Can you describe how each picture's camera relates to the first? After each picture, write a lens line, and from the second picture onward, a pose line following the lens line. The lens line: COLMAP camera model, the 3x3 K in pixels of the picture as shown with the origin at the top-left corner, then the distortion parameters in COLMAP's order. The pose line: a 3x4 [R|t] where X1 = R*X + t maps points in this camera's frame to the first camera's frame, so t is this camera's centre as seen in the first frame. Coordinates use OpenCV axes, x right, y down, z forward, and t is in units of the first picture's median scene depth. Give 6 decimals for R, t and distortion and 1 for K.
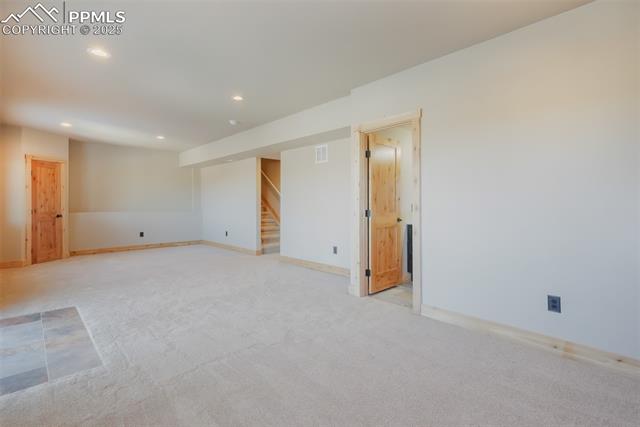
lens RADIAL K [[306.1, 0, 316.3], [0, 306.1, 208.1], [0, 0, 1]] dist [0.001364, 0.000720]
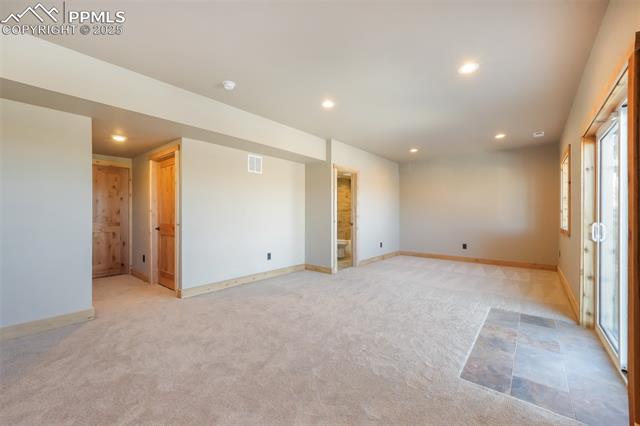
lens RADIAL K [[263.6, 0, 317.6], [0, 263.6, 214.1], [0, 0, 1]] dist [0.000206, -0.000094]
pose [[-0.128831, -0.003246, 0.991661, -0.758937], [0.005820, 0.999975, 0.004030, -0.014226], [-0.991649, 0.006291, -0.128809, 0.800721]]
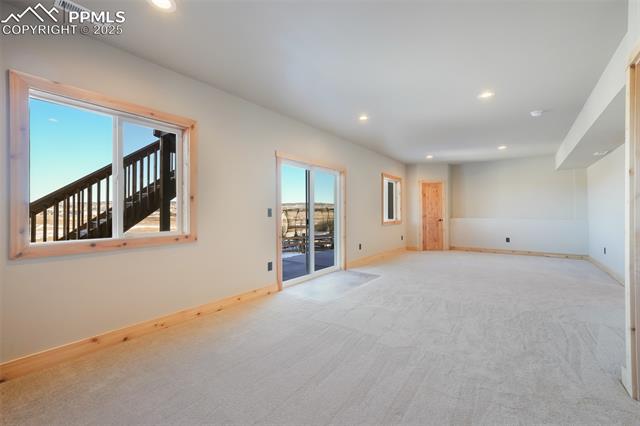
lens RADIAL K [[263.6, 0, 318.4], [0, 263.6, 212.1], [0, 0, 1]] dist [0.000206, -0.000094]
pose [[0.162344, 0.000194, -0.986734, 0.301088], [-0.009418, 0.999955, -0.001353, -0.004549], [0.986689, 0.009513, 0.162338, 0.260359]]
